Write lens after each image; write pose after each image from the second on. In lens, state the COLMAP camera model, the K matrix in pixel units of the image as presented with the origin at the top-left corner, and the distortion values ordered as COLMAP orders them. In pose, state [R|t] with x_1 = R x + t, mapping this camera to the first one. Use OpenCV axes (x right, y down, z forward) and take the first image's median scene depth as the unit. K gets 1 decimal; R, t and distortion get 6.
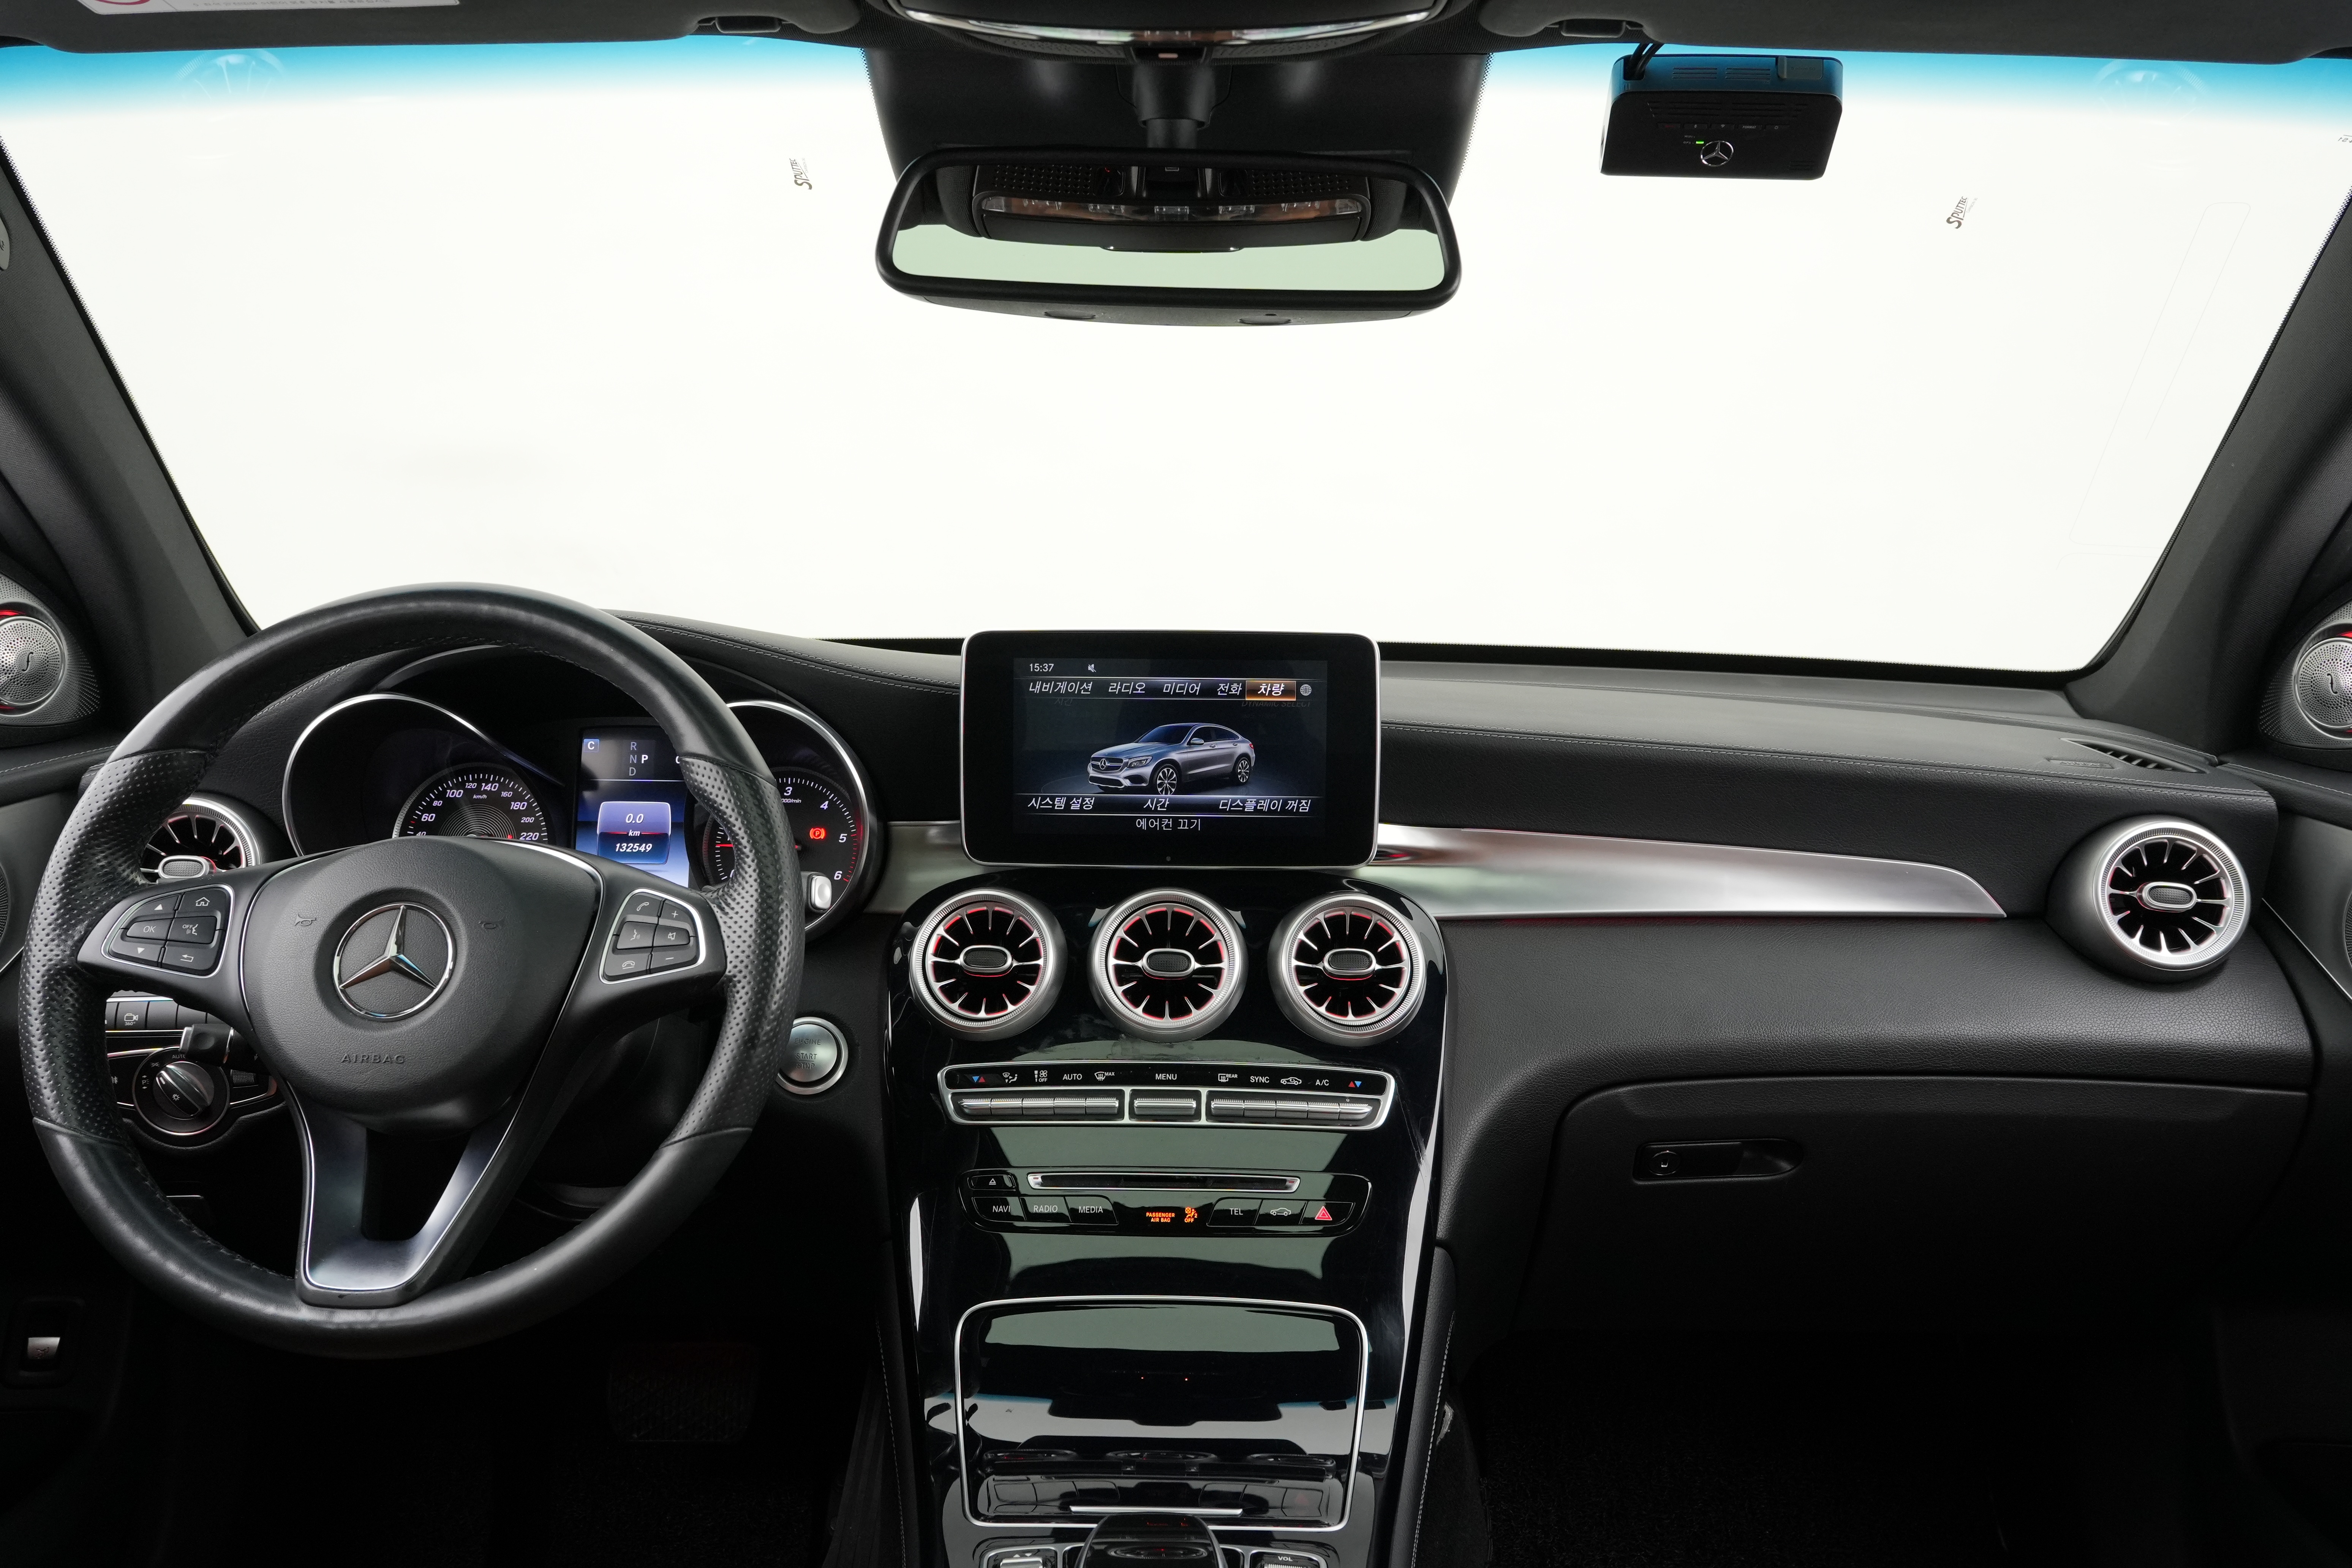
lens RADIAL K [[1831.4, 0, 1172.1], [0, 1831.4, 769.6], [0, 0, 1]] dist [-0.011827, 0.037249]
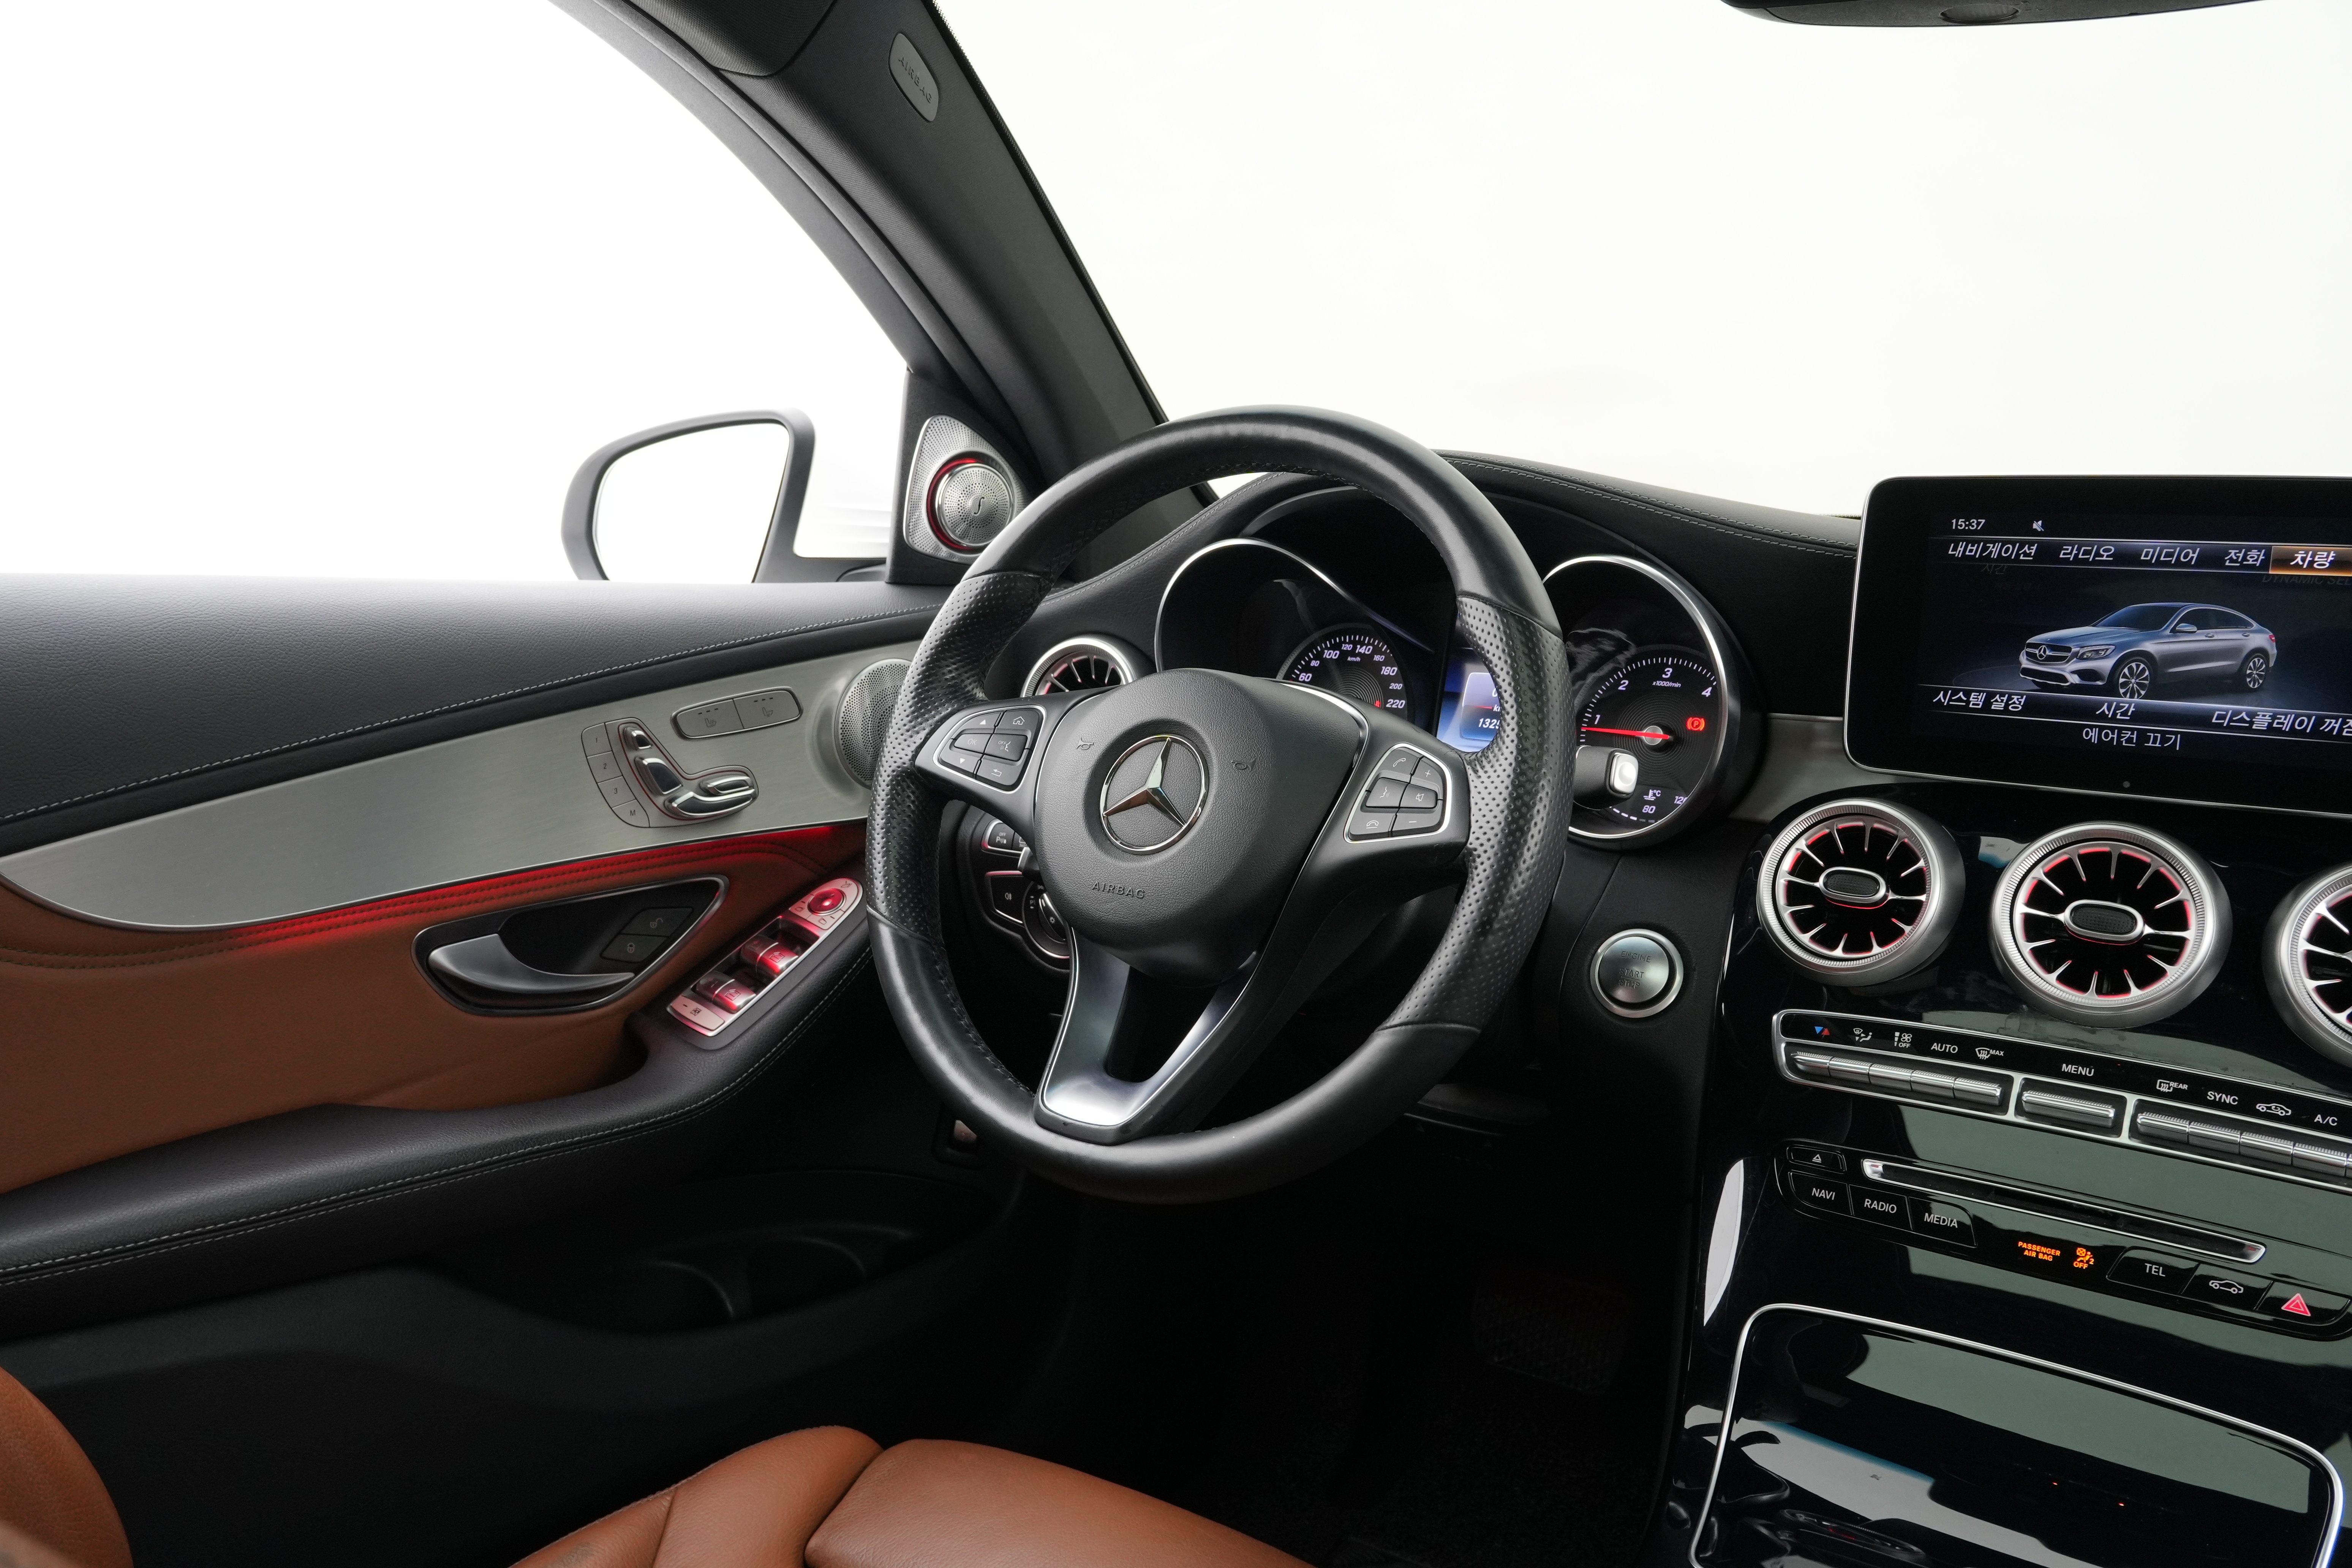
lens RADIAL K [[1831.4, 0, 1172.1], [0, 1831.4, 769.6], [0, 0, 1]] dist [-0.011827, 0.037249]
pose [[0.820962, 0.089895, -0.563862, 0.101029], [-0.074486, 0.995951, 0.050333, 0.034924], [0.566104, 0.000679, 0.824334, 0.171674]]
